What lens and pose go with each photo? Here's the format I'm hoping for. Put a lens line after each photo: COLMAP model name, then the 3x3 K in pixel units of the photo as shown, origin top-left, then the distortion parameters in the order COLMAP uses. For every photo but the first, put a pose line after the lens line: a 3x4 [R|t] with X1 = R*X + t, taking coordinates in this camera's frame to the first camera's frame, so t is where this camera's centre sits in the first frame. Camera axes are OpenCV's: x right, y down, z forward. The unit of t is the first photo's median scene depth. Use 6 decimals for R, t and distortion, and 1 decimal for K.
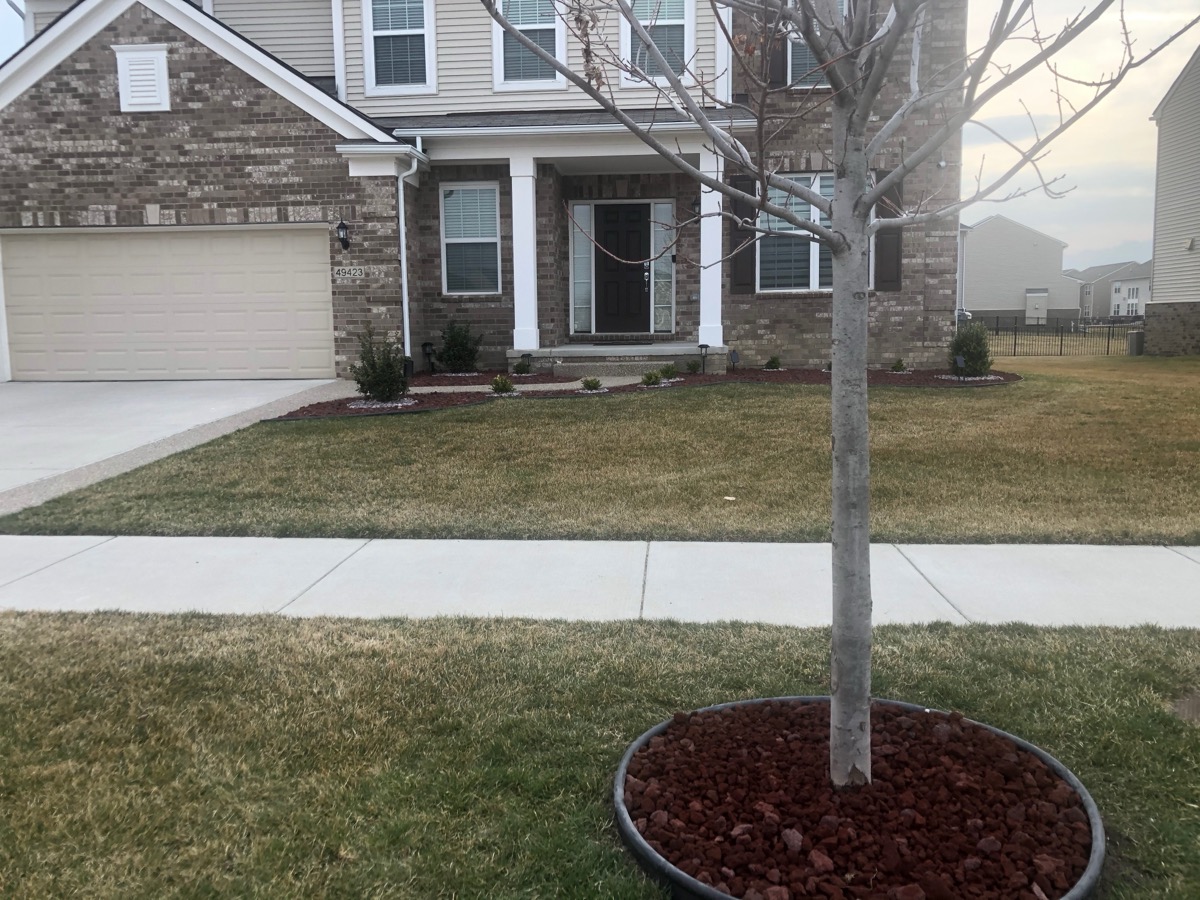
lens RADIAL K [[985.8, 0, 597.3], [0, 985.8, 420.5], [0, 0, 1]] dist [0.054417, -0.060305]
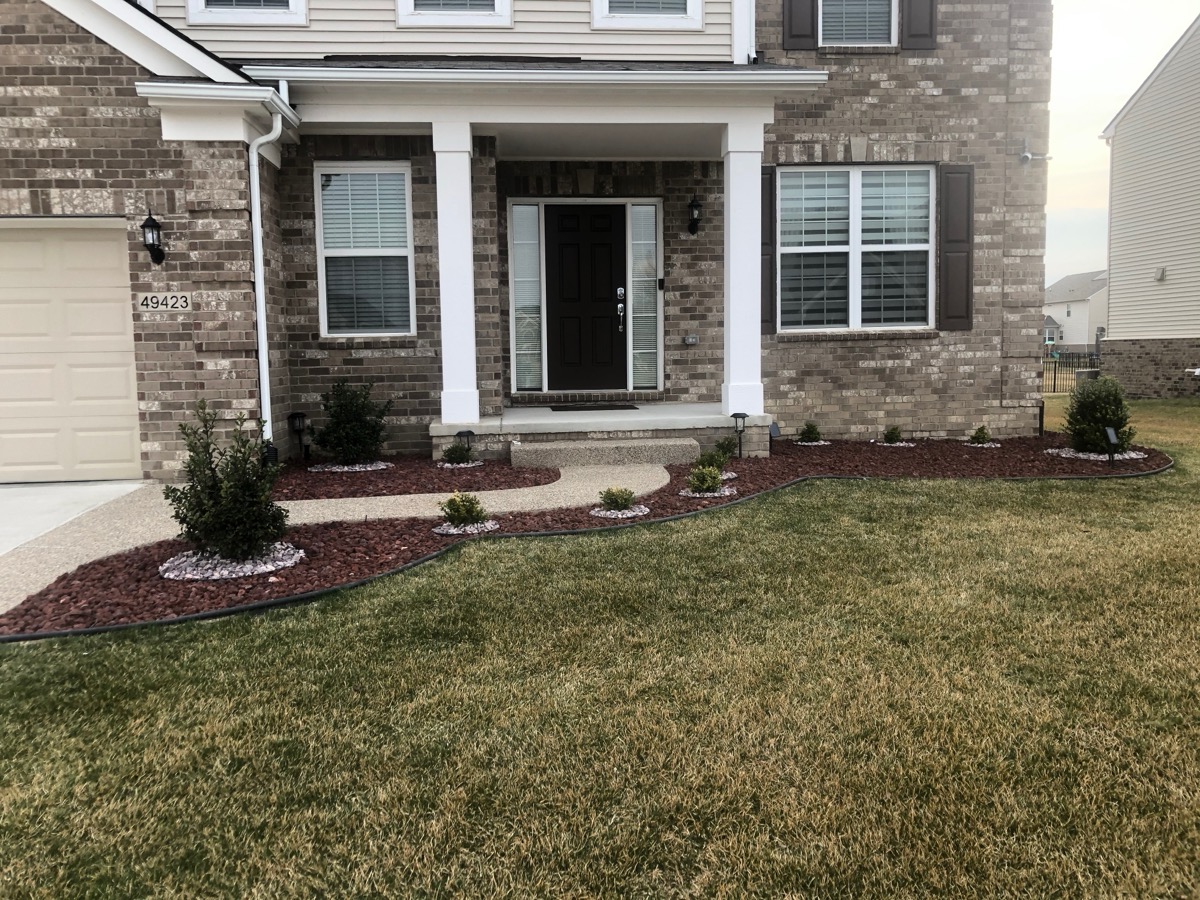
lens RADIAL K [[975.7, 0, 600.3], [0, 975.7, 425.9], [0, 0, 1]] dist [0.020028, 0.011204]
pose [[0.986110, -0.017481, 0.165169, -0.087536], [0.021271, 0.999549, -0.021207, -0.055085], [-0.164724, 0.024425, 0.986037, 0.363411]]
